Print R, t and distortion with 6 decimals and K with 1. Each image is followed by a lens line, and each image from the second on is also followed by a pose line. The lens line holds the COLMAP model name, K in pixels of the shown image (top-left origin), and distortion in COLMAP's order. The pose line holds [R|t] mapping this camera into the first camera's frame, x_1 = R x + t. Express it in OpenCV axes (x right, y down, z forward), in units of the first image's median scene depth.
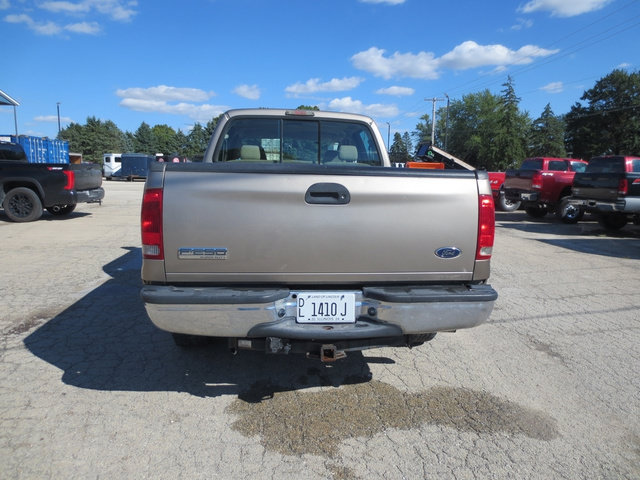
lens RADIAL K [[447.3, 0, 326.8], [0, 447.3, 237.7], [0, 0, 1]] dist [-0.027170, 0.004182]
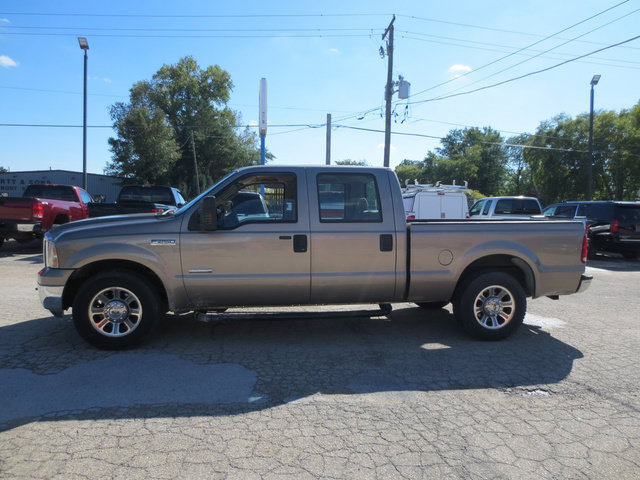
lens RADIAL K [[447.3, 0, 326.8], [0, 447.3, 237.7], [0, 0, 1]] dist [-0.027170, 0.004182]
pose [[-0.037225, -0.077986, 0.996259, -1.006833], [0.113379, 0.990183, 0.081747, -0.163511], [-0.992854, 0.115998, -0.028018, 0.902079]]
